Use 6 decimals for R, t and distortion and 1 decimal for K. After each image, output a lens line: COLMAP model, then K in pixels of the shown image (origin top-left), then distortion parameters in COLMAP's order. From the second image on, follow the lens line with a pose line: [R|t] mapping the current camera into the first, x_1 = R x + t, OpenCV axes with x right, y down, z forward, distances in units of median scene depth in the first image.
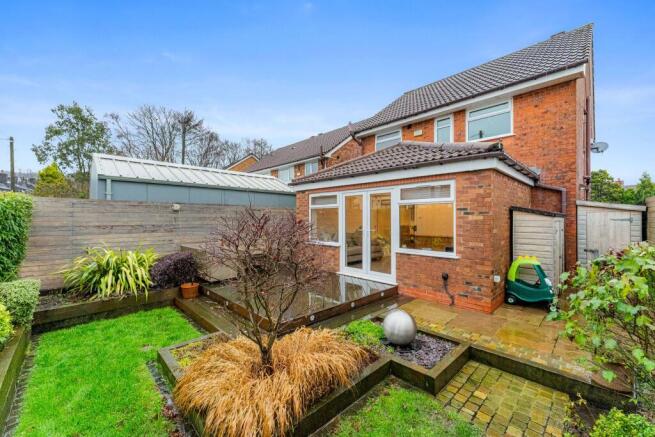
lens RADIAL K [[271.2, 0, 328.6], [0, 271.2, 214.5], [0, 0, 1]] dist [-0.004311, -0.000342]
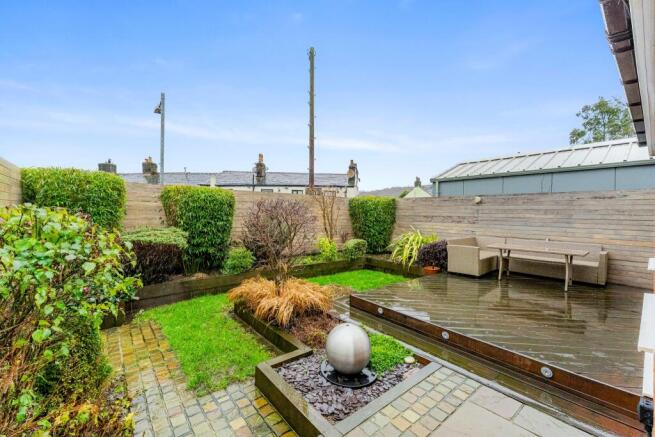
lens RADIAL K [[271.2, 0, 331.7], [0, 271.2, 217.4], [0, 0, 1]] dist [-0.004311, -0.000342]
pose [[-0.065014, 0.011416, -0.997819, 0.821205], [0.000650, 0.999935, 0.011398, 0.045305], [0.997884, 0.000092, -0.065017, 0.827655]]
